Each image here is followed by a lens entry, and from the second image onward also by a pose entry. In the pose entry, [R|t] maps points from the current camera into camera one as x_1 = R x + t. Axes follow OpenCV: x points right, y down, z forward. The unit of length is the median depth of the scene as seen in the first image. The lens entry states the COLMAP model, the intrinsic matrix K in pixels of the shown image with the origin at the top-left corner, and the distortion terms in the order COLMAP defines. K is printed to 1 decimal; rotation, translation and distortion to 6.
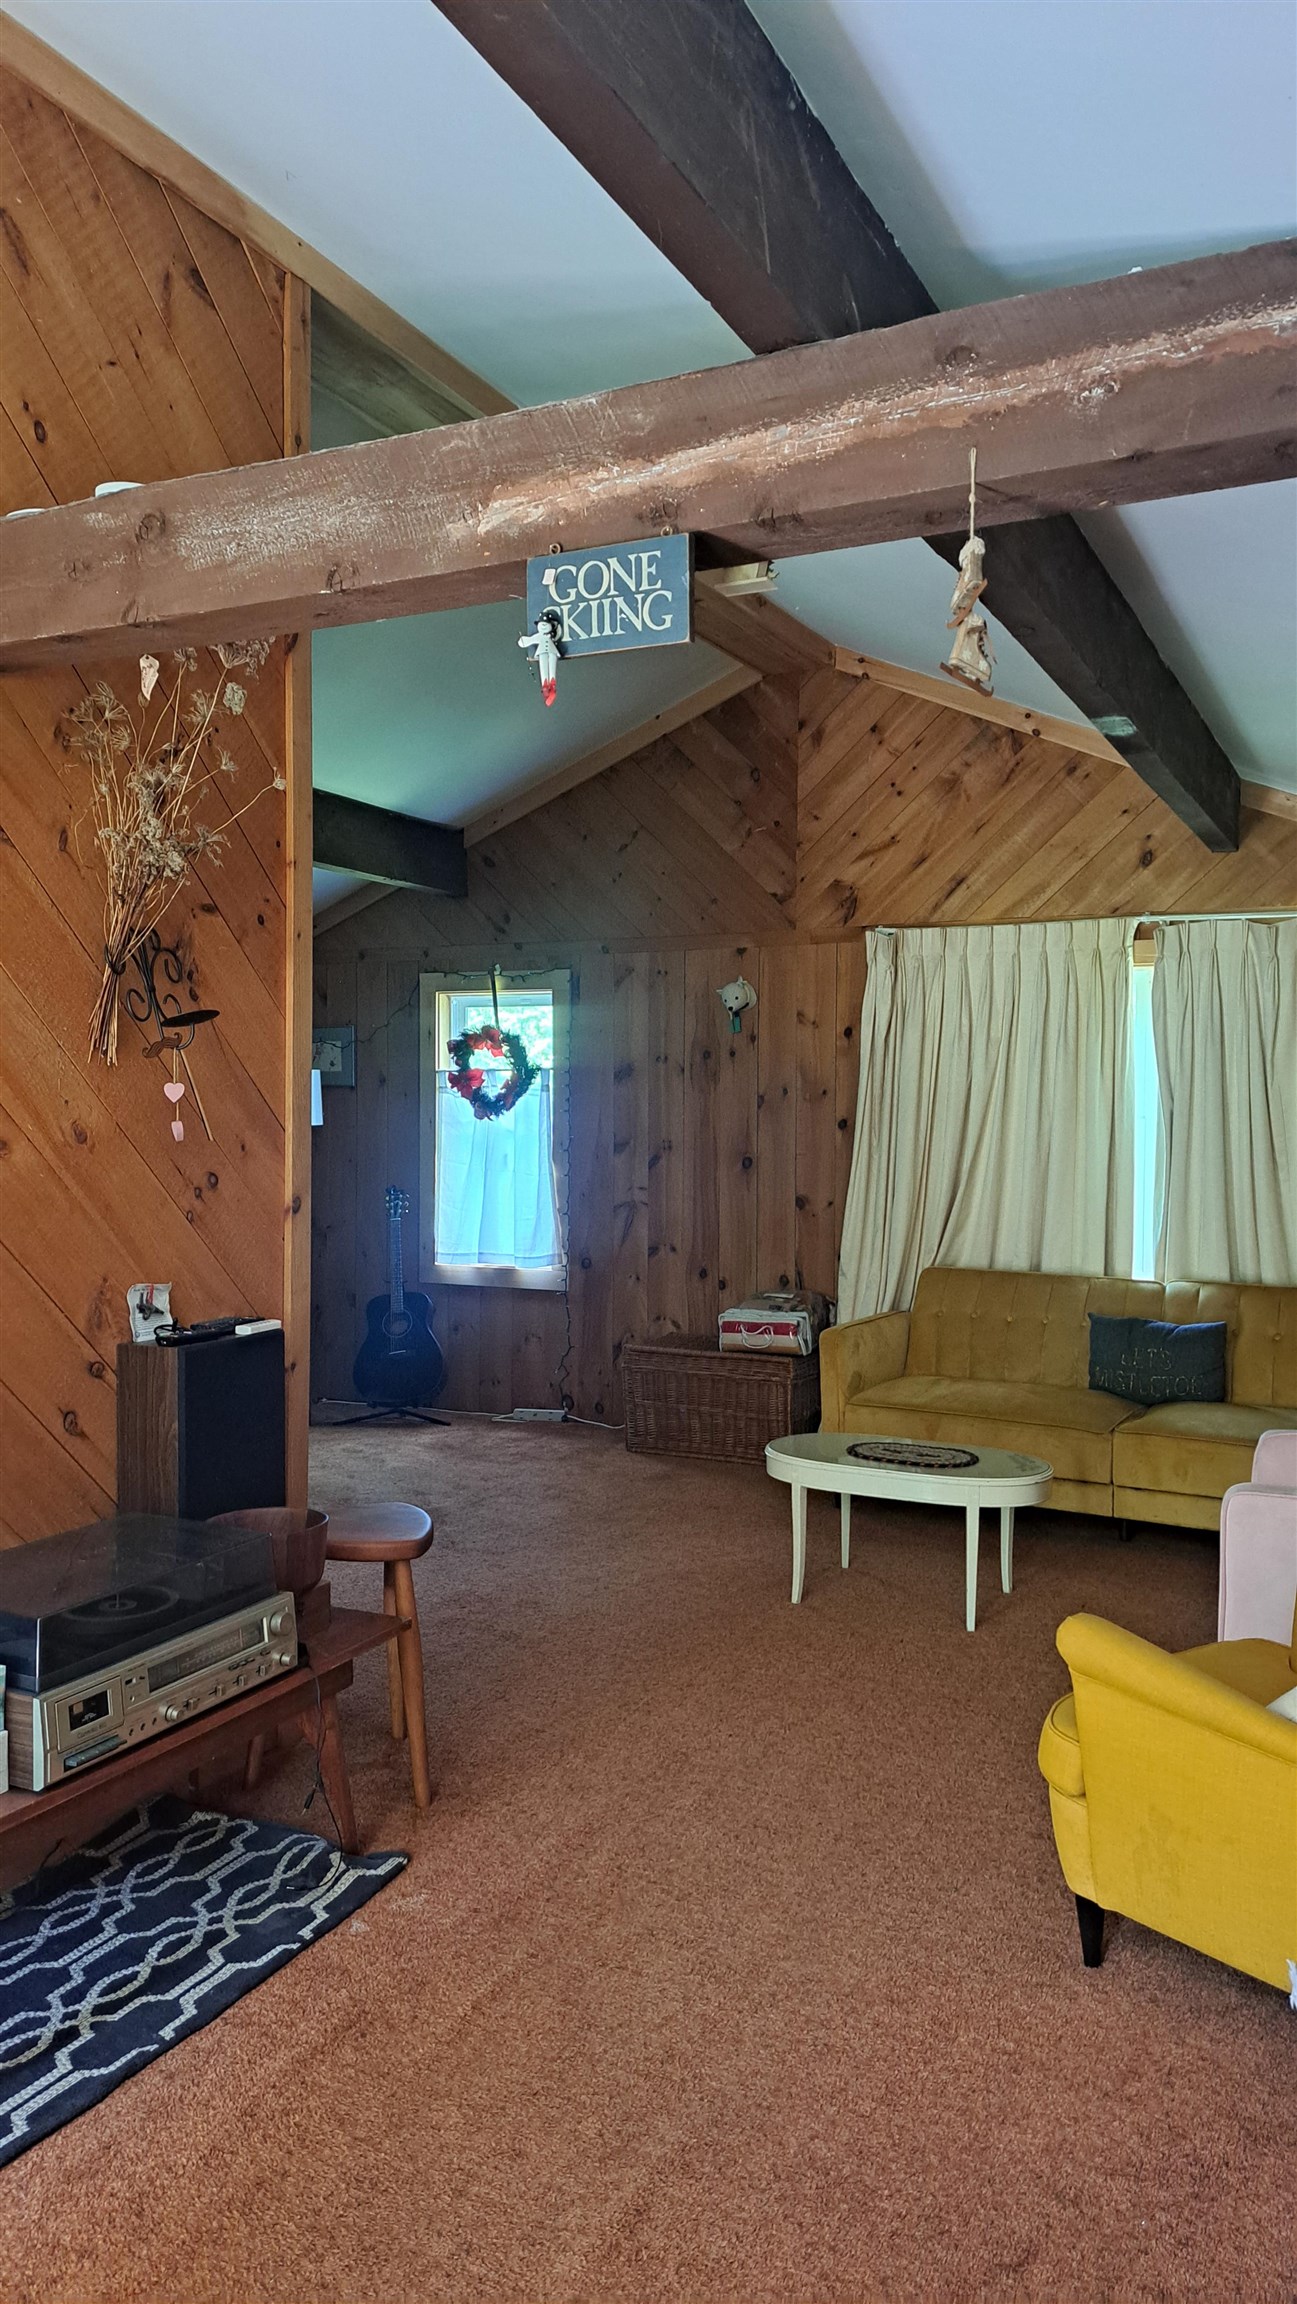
lens RADIAL K [[1654.6, 0, 647.0], [0, 1654.6, 1147.9], [0, 0, 1]] dist [0.084512, -0.055422]
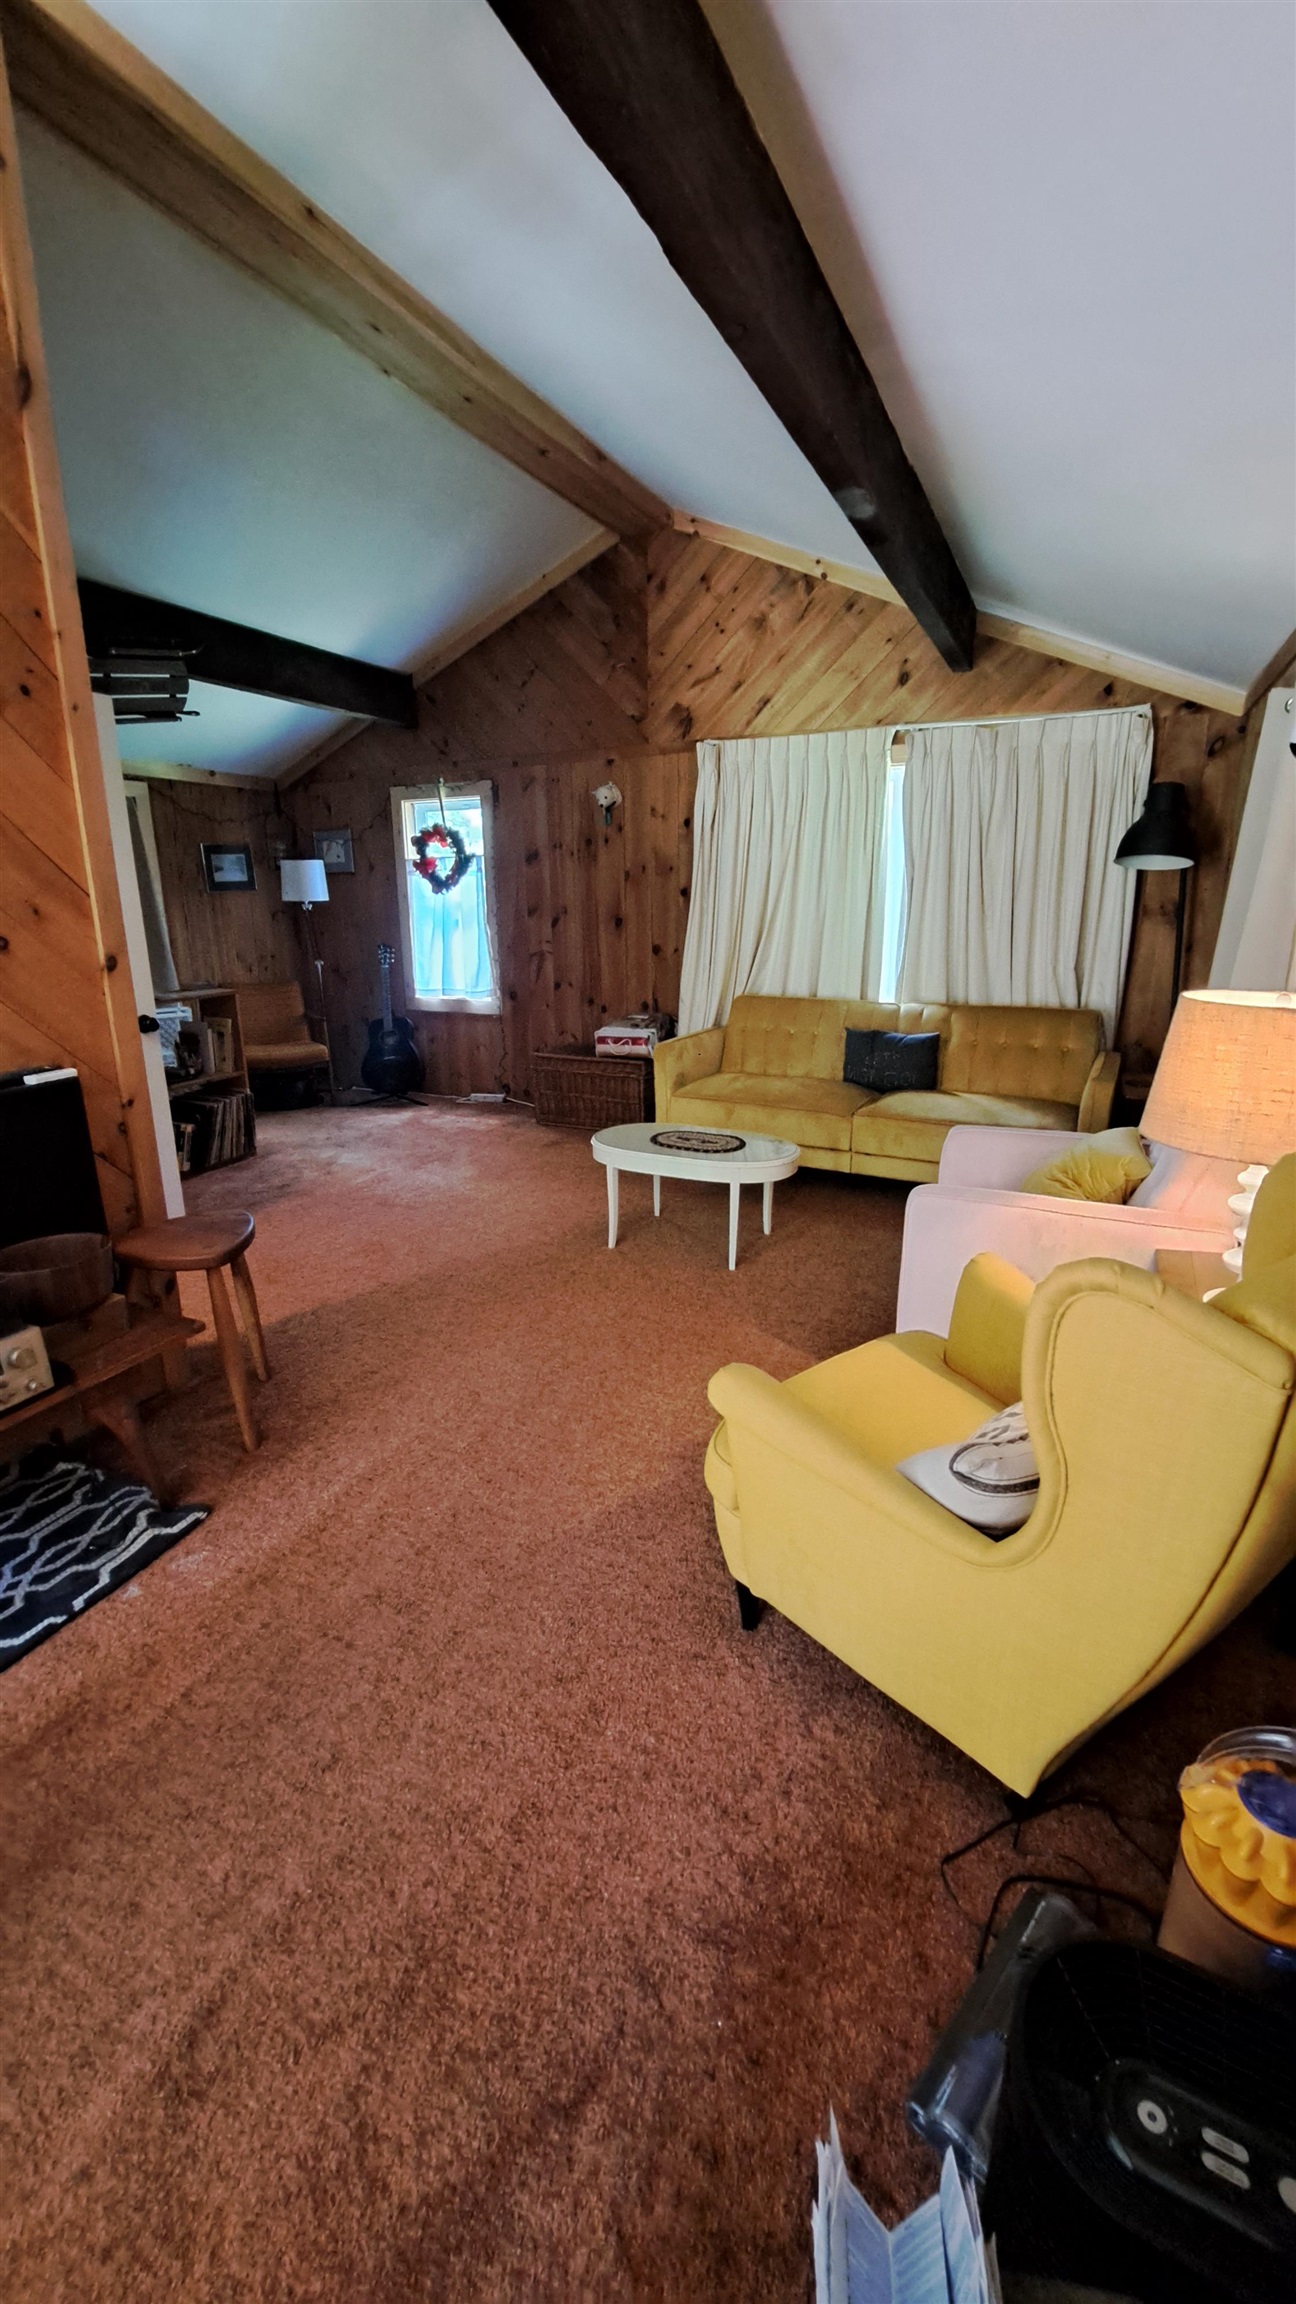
lens RADIAL K [[920.0, 0, 643.8], [0, 920.0, 1143.9], [0, 0, 1]] dist [-0.012433, -0.000130]
pose [[0.999863, -0.016520, -0.000854, 0.090324], [0.016246, 0.970927, 0.238823, 0.006742], [-0.003116, -0.238805, 0.971063, 0.216064]]
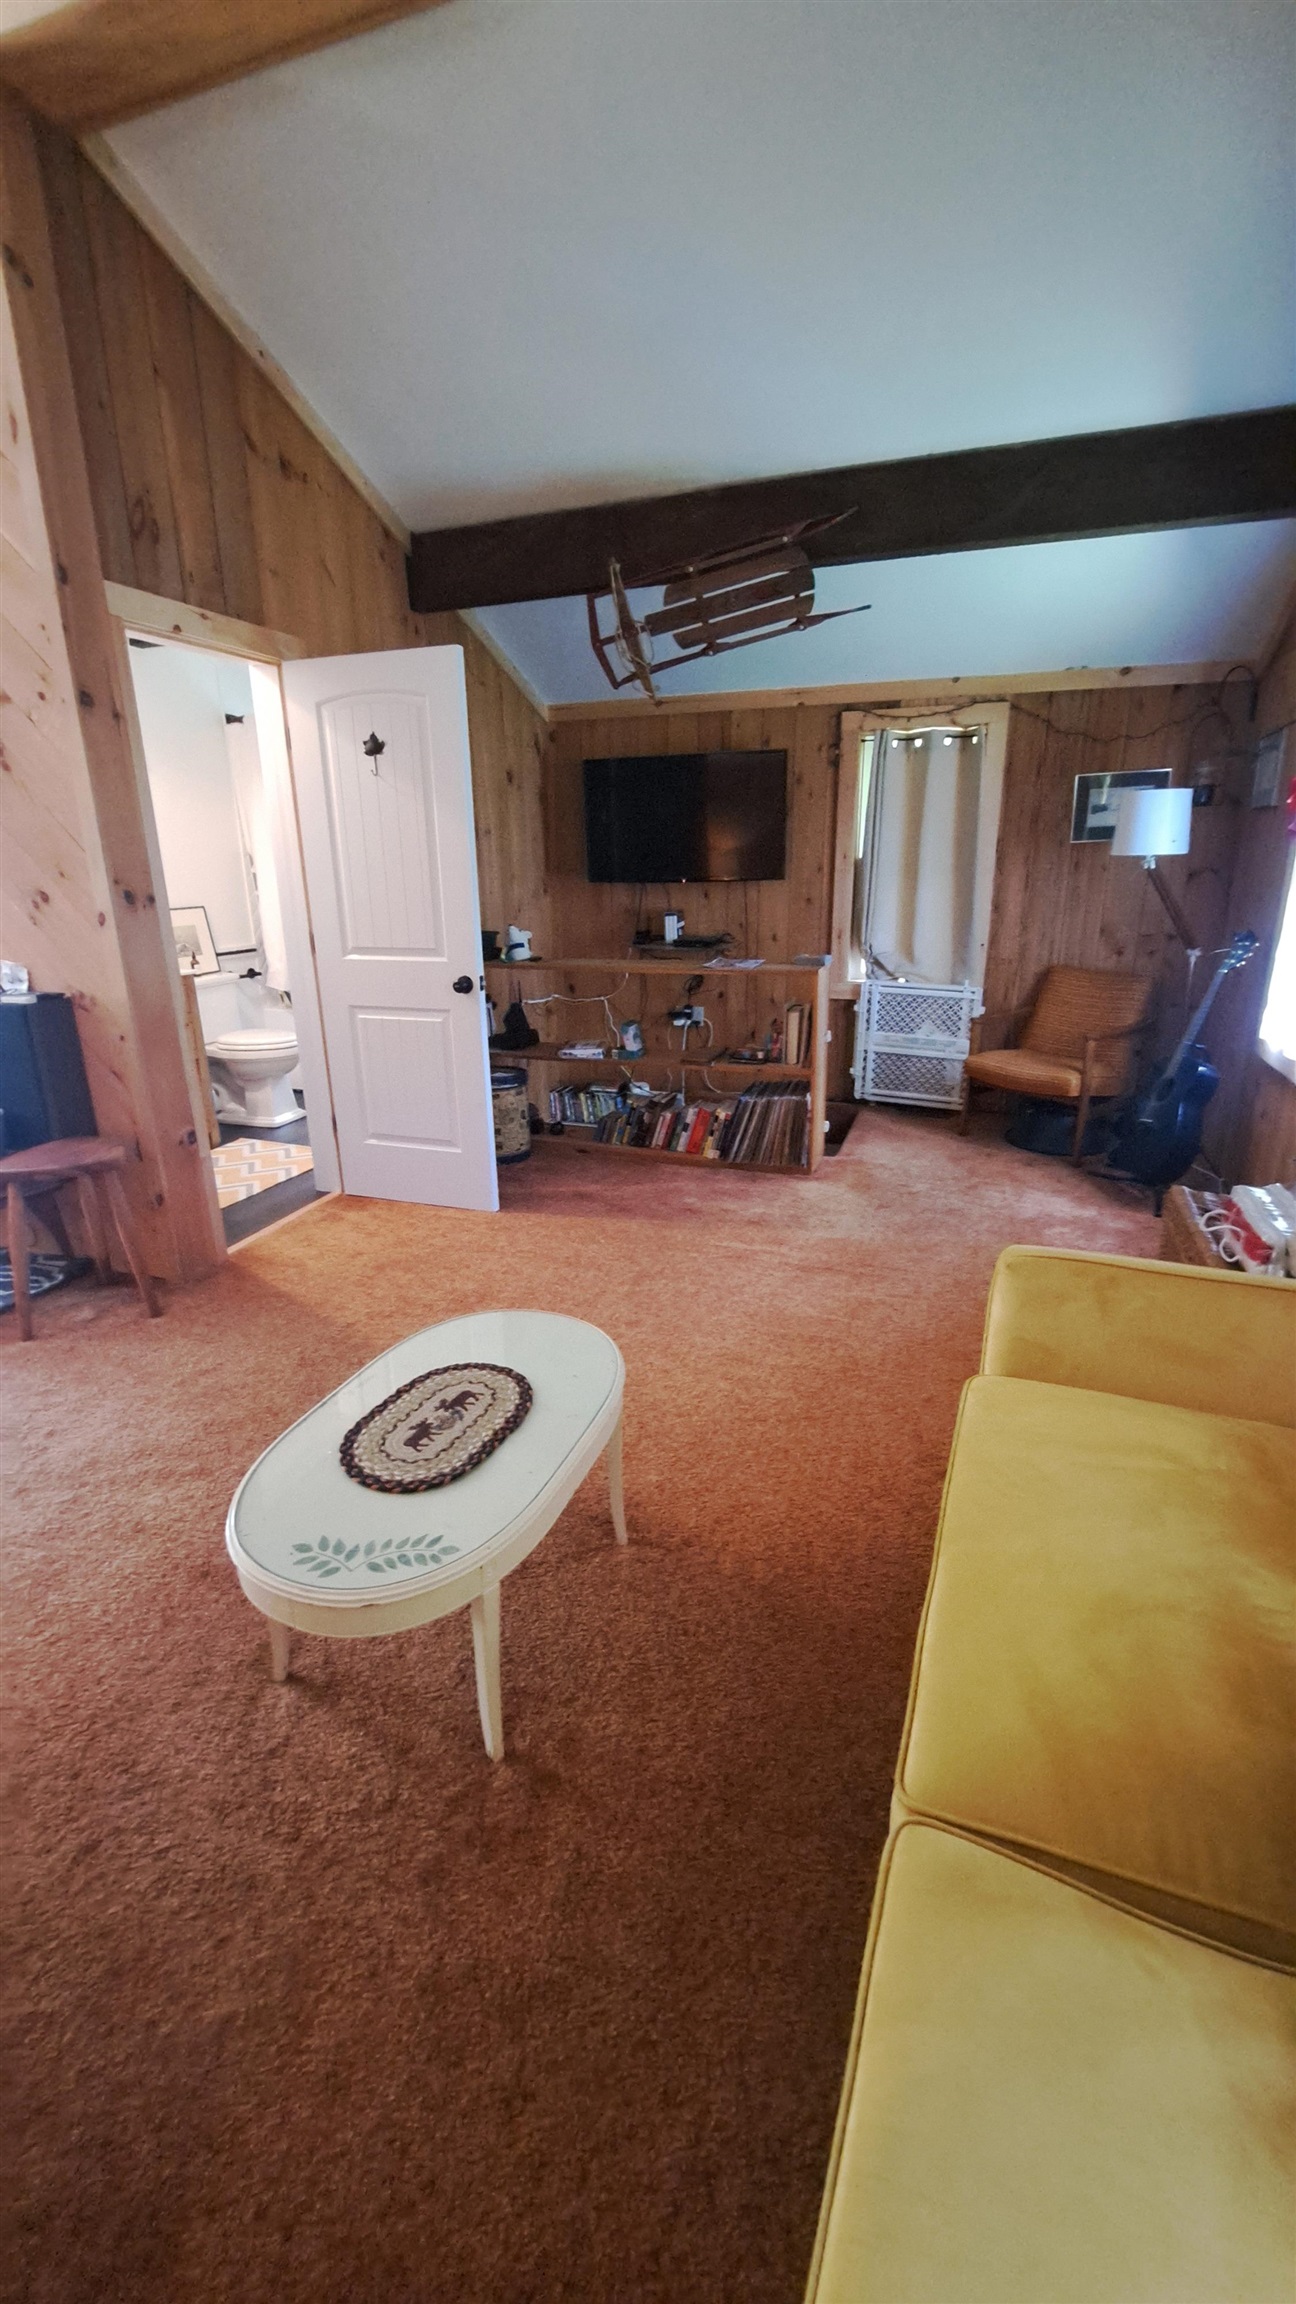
lens RADIAL K [[920.0, 0, 646.1], [0, 920.0, 1137.8], [0, 0, 1]] dist [-0.012433, -0.000130]
pose [[0.104225, 0.281648, -0.953840, 0.345946], [-0.010481, 0.959321, 0.282121, -0.004283], [0.994499, -0.019407, 0.102937, 0.804012]]
